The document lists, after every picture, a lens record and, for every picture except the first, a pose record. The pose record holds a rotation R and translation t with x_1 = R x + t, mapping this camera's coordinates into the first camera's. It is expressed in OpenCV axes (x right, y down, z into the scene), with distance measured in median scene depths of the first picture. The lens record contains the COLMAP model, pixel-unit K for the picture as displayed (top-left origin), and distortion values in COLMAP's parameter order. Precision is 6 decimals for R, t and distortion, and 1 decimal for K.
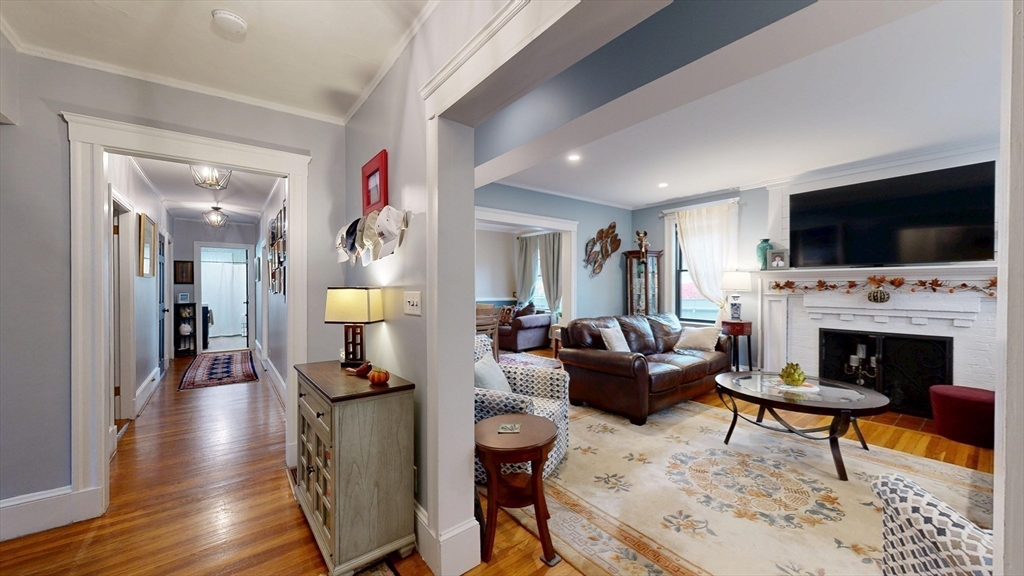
lens RADIAL K [[376.3, 0, 512.0], [0, 376.3, 288.0], [0, 0, 1]] dist [0.000902, 0.000117]
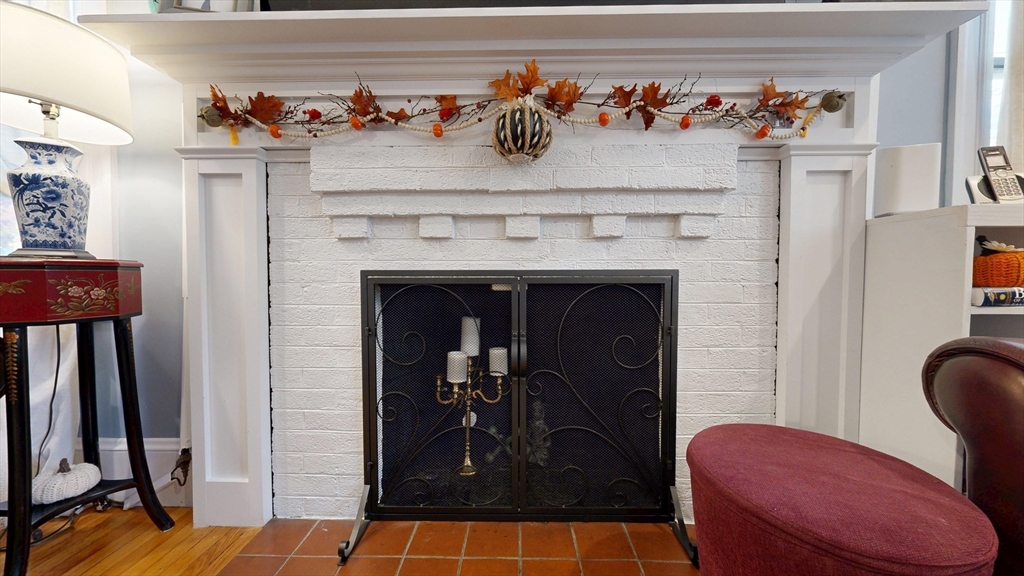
lens RADIAL K [[376.3, 0, 512.0], [0, 376.3, 288.0], [0, 0, 1]] dist [0.000902, 0.000117]
pose [[0.630095, -0.025110, 0.776112, 0.683468], [0.004639, 0.999581, 0.028573, 0.113250], [-0.776504, -0.014403, 0.629948, 0.753754]]
